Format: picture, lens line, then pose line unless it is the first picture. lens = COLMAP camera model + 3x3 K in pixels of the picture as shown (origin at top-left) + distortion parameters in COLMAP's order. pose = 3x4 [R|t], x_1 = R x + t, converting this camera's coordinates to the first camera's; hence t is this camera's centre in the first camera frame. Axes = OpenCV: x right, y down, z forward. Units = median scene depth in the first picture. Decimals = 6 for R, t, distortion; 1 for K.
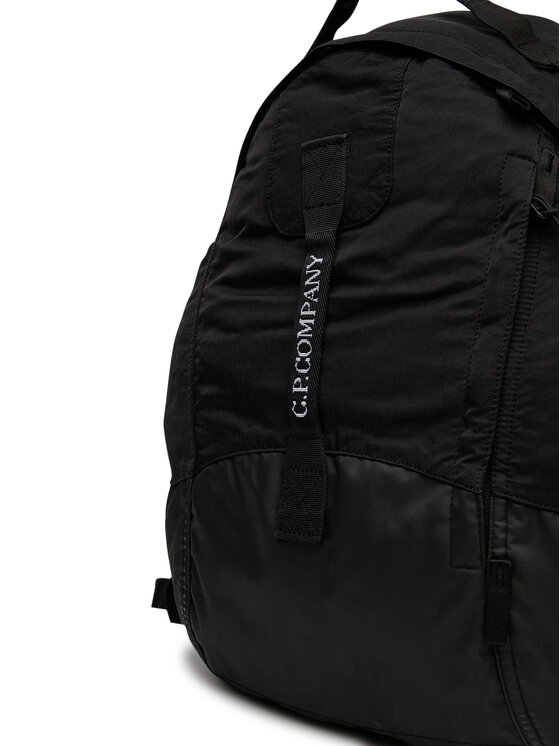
lens RADIAL K [[1004.4, 0, 280.2], [0, 1004.4, 366.8], [0, 0, 1]] dist [-0.017298, 0.000000]
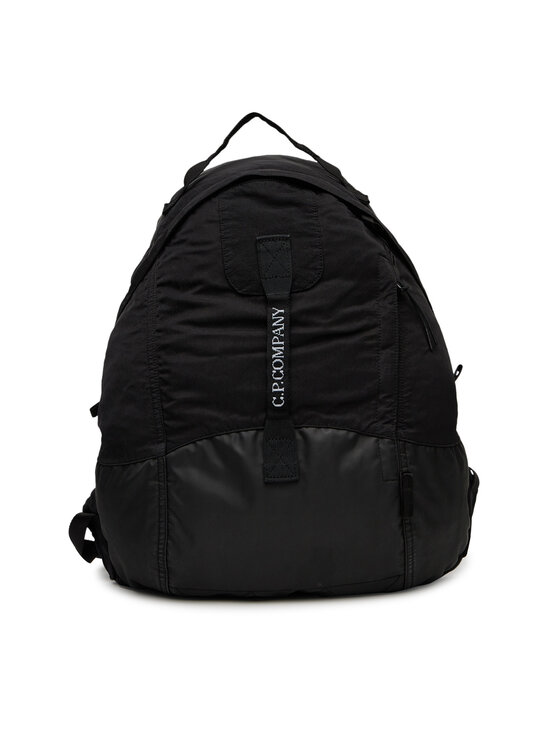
lens RADIAL K [[897.0, 0, 280.0], [0, 897.0, 377.3], [0, 0, 1]] dist [-0.006262, 0.000000]
pose [[0.784100, -0.040178, 0.619333, -0.893598], [0.039034, 0.999119, 0.015397, -0.020564], [-0.619406, 0.012102, 0.784978, -0.155052]]
